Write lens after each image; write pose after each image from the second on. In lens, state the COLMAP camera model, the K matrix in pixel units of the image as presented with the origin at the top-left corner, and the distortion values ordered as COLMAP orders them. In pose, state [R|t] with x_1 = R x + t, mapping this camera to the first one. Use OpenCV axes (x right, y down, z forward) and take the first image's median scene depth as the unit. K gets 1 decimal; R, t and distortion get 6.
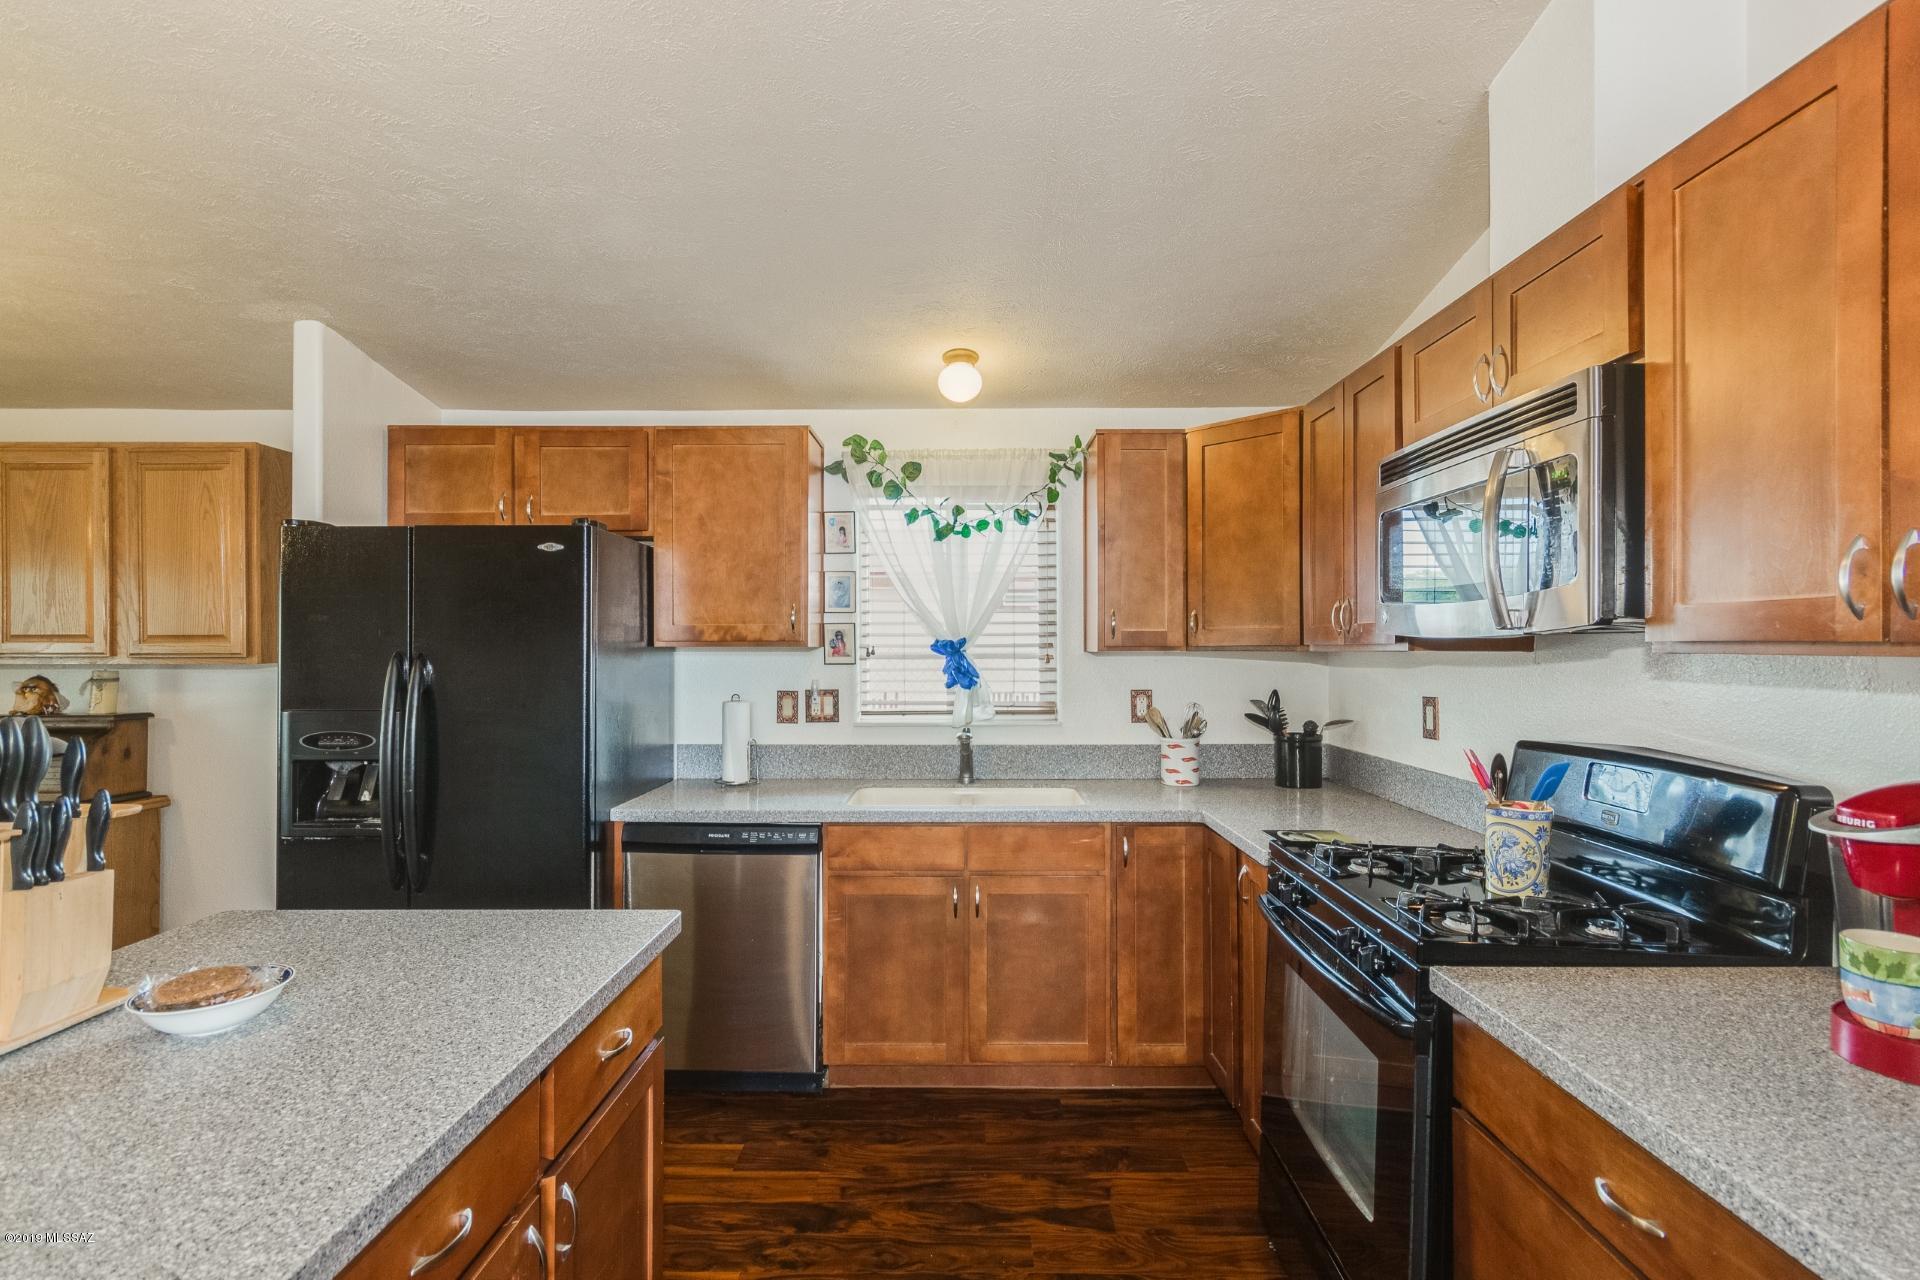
lens RADIAL K [[904.8, 0, 952.6], [0, 904.8, 640.5], [0, 0, 1]] dist [0.000444, 0.002860]
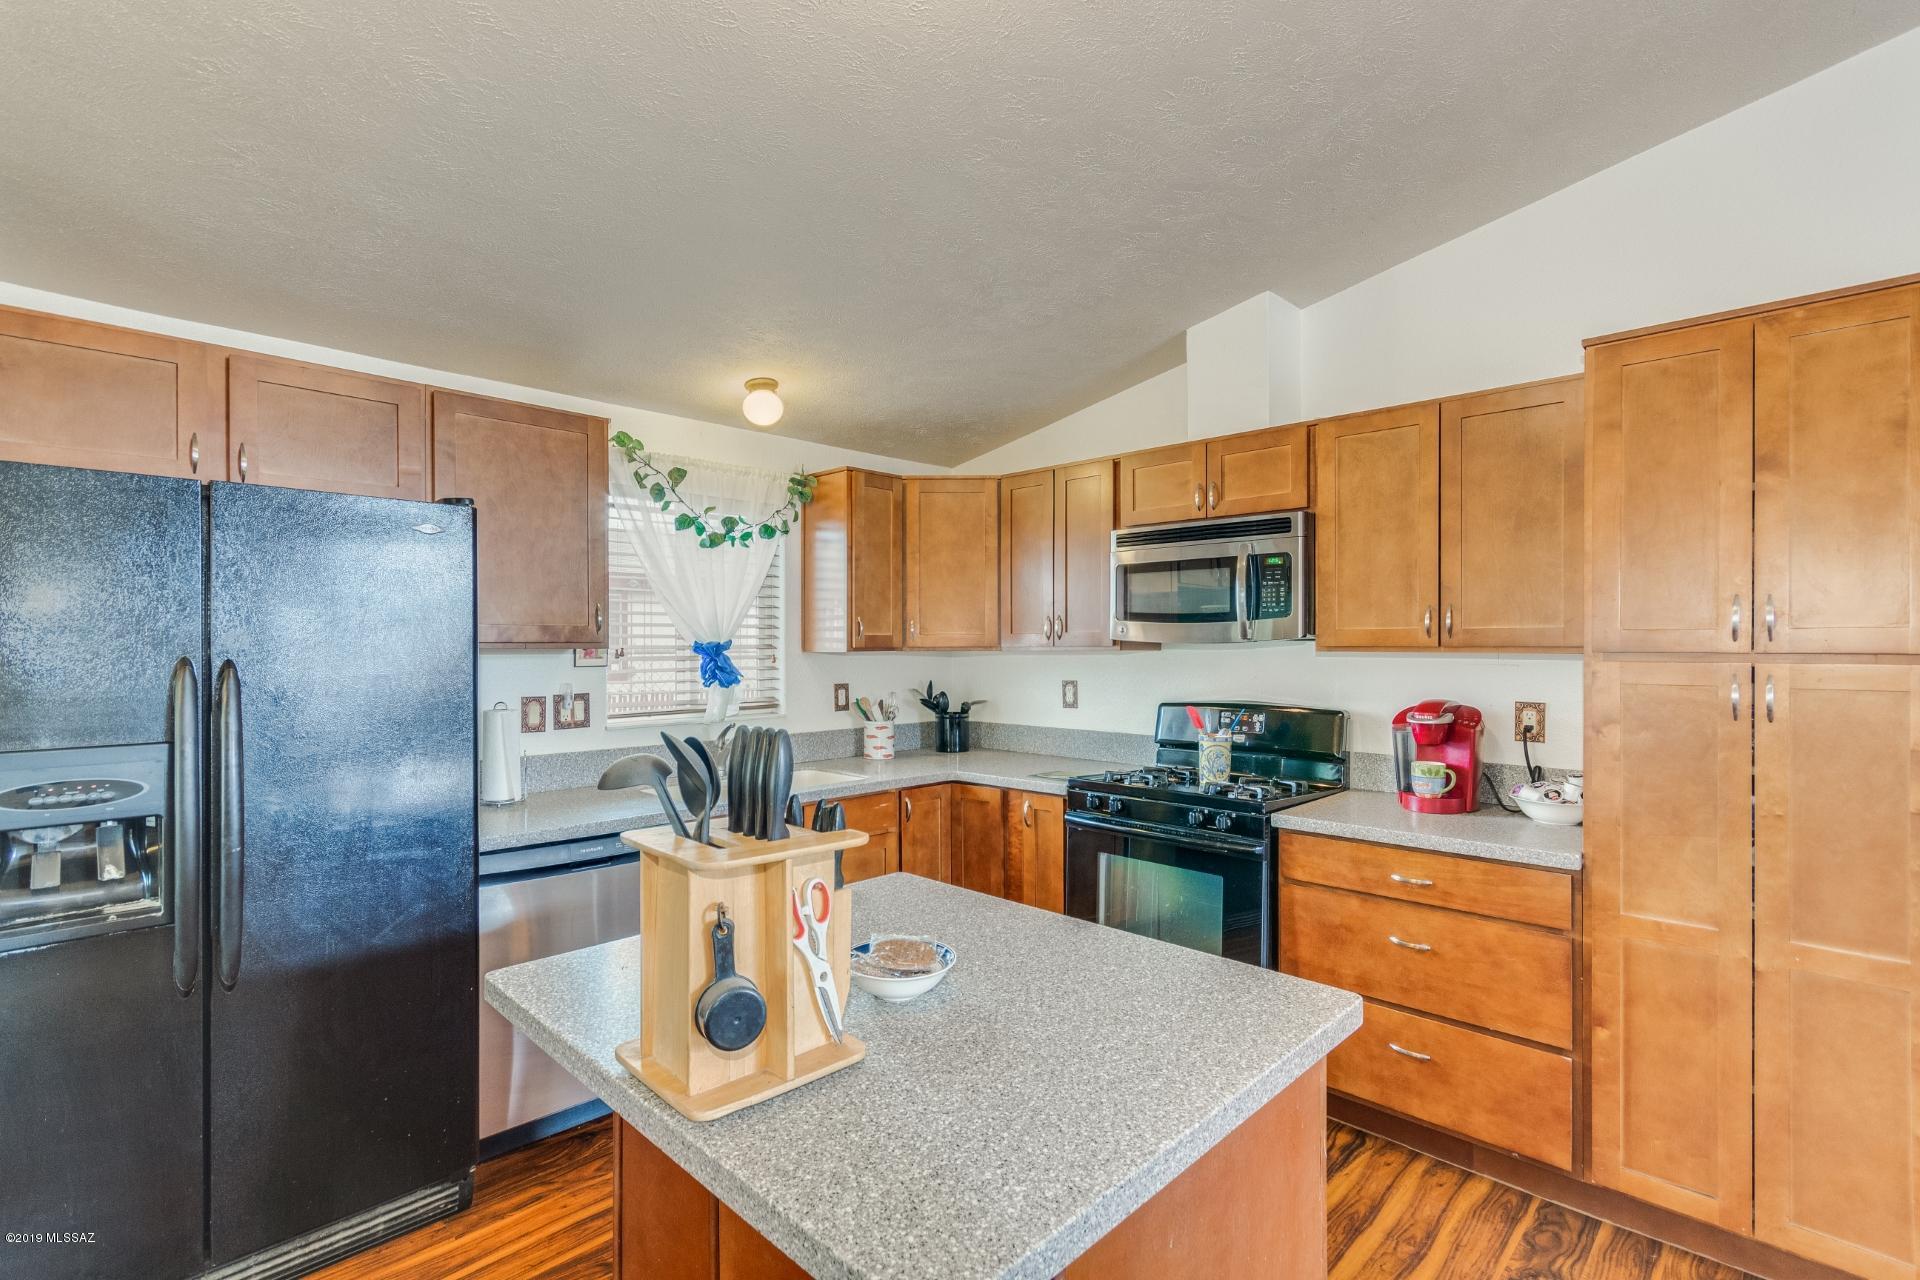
lens RADIAL K [[904.8, 0, 953.3], [0, 904.8, 633.7], [0, 0, 1]] dist [0.000444, 0.002860]
pose [[0.690470, 0.009101, 0.723304, -0.605473], [-0.003586, 0.999952, -0.009158, -0.001248], [-0.723352, 0.003729, 0.690469, 0.071269]]
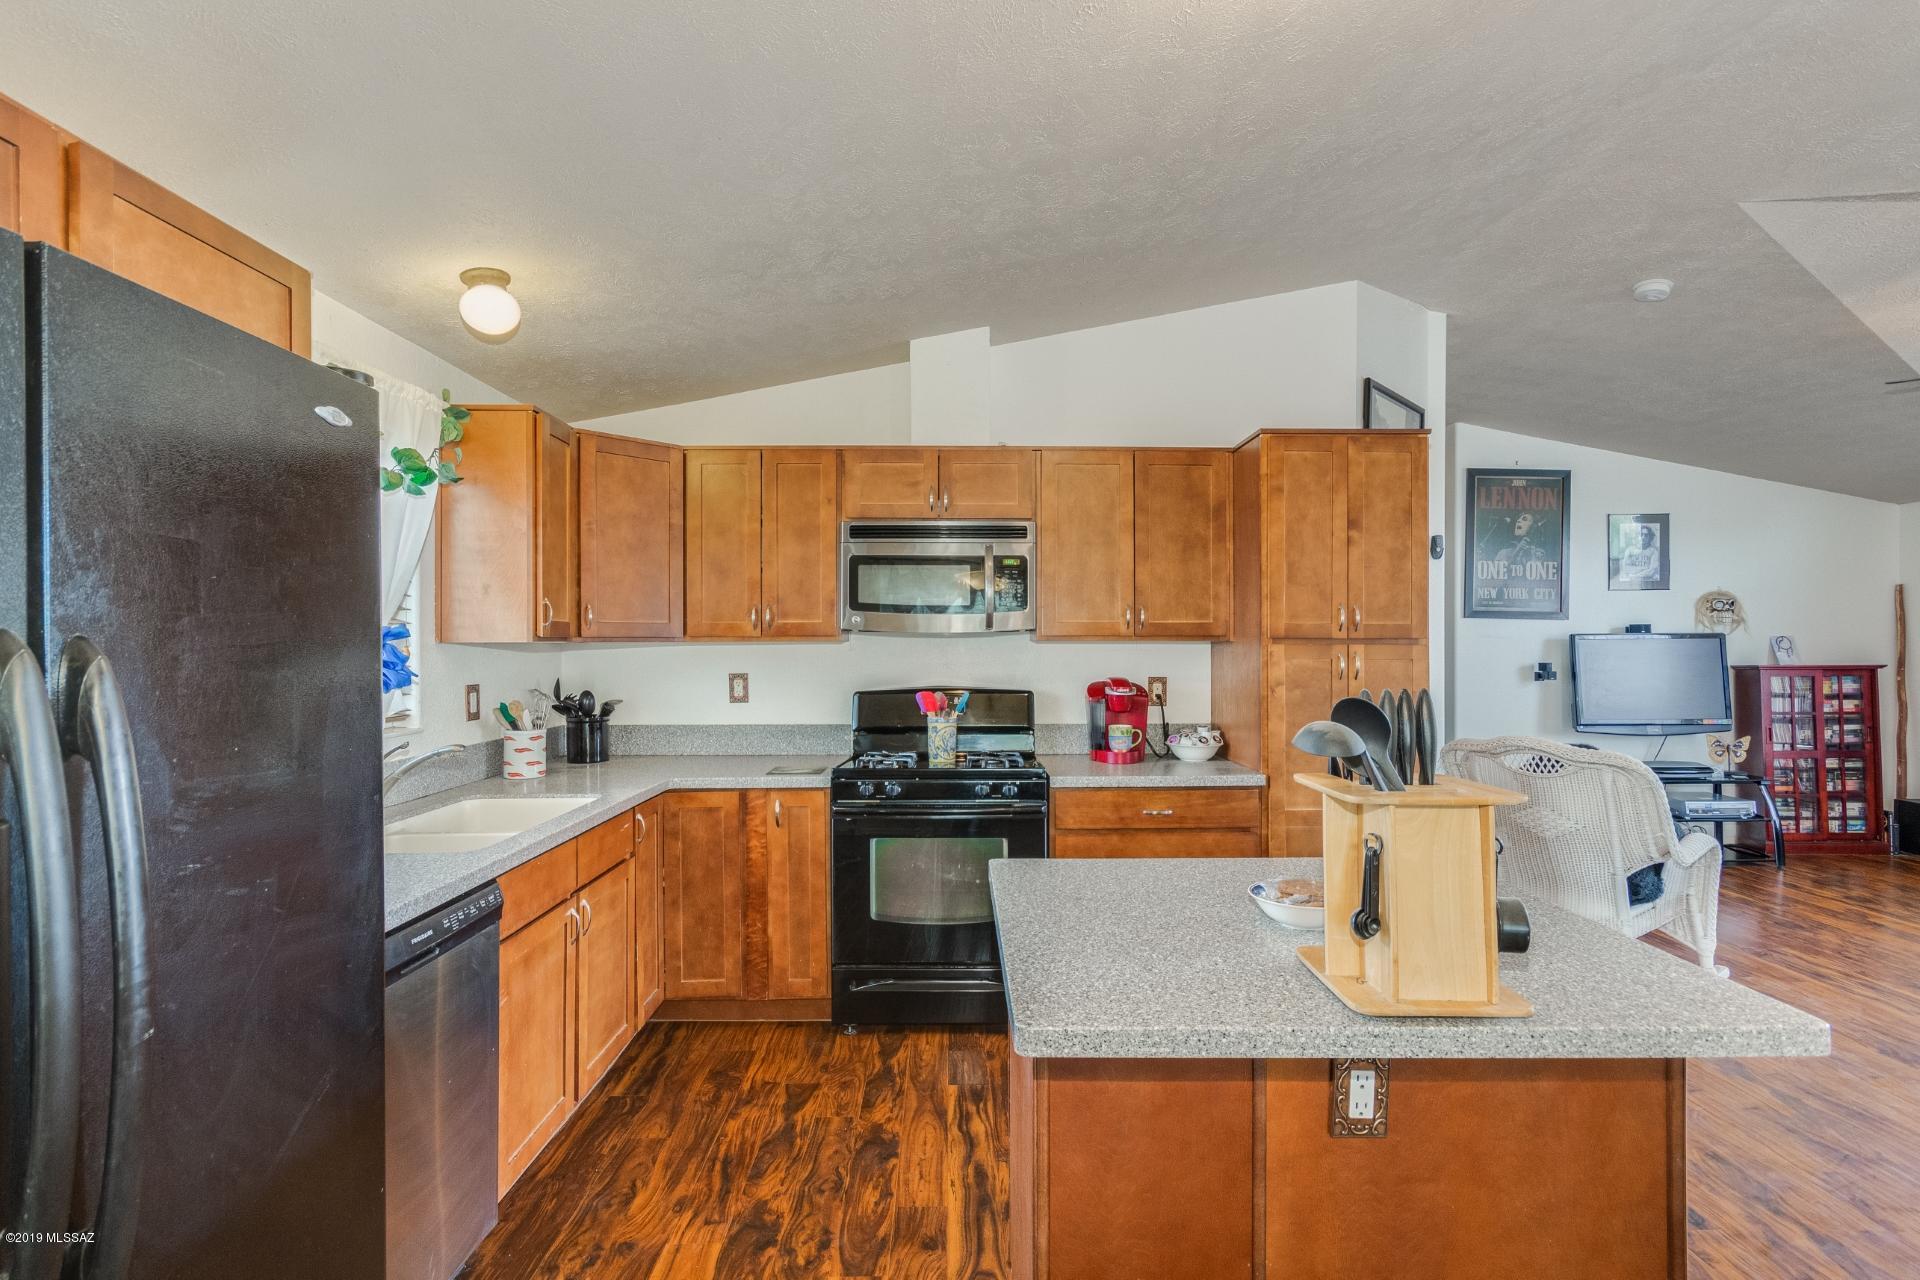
lens RADIAL K [[904.8, 0, 968.7], [0, 904.8, 644.2], [0, 0, 1]] dist [0.000444, 0.002860]
pose [[-0.034774, 0.003290, 0.999390, -0.786797], [-0.003943, 0.999986, -0.003430, 0.016396], [-0.999387, -0.004060, -0.034760, 0.578383]]
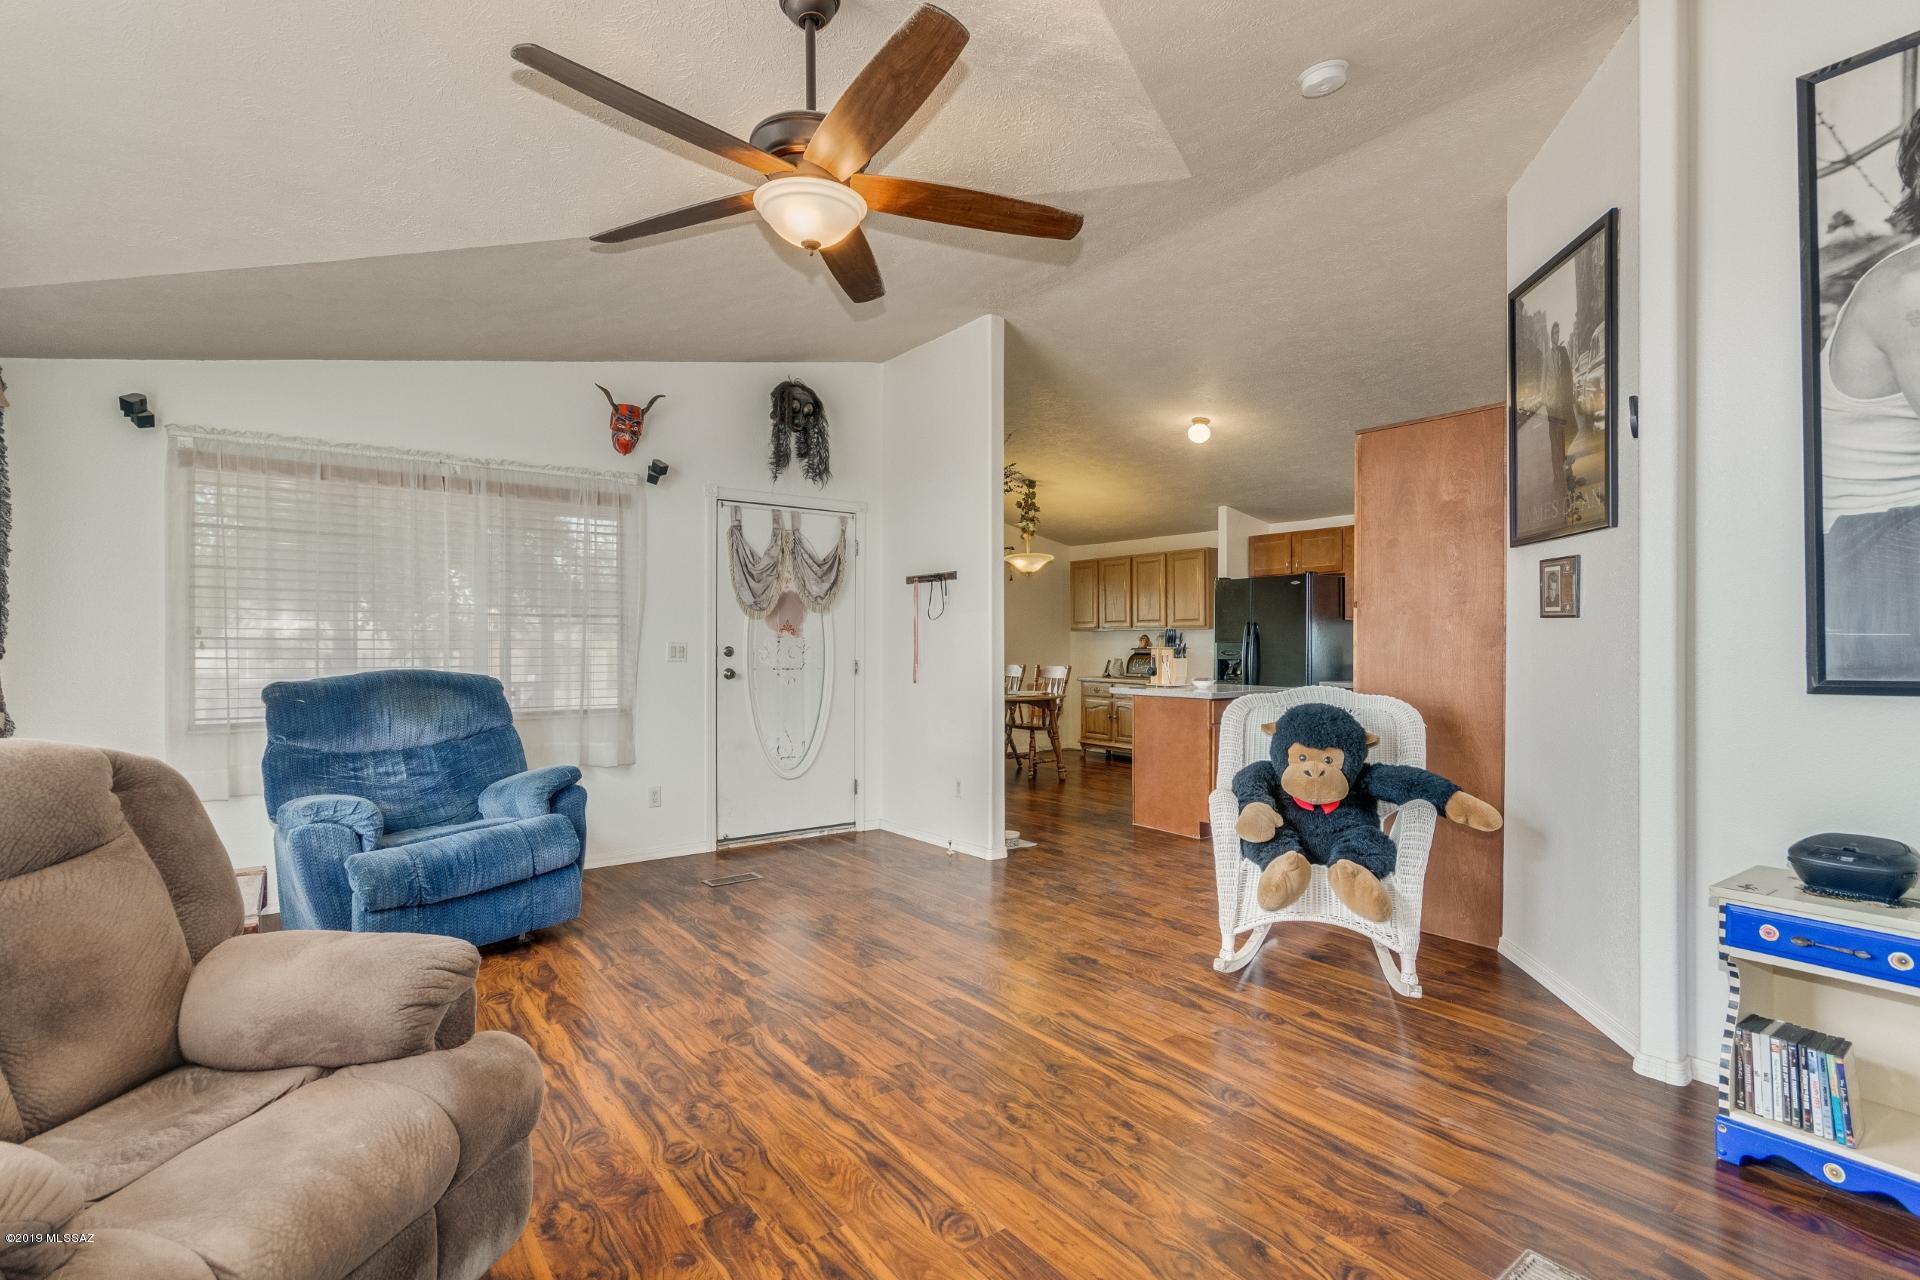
lens RADIAL K [[904.8, 0, 972.0], [0, 904.8, 638.6], [0, 0, 1]] dist [0.000444, 0.002860]
pose [[0.619260, -0.003851, -0.785177, 0.911574], [0.004748, 0.999988, -0.001160, 0.054930], [0.785172, -0.003010, 0.619271, -1.217164]]
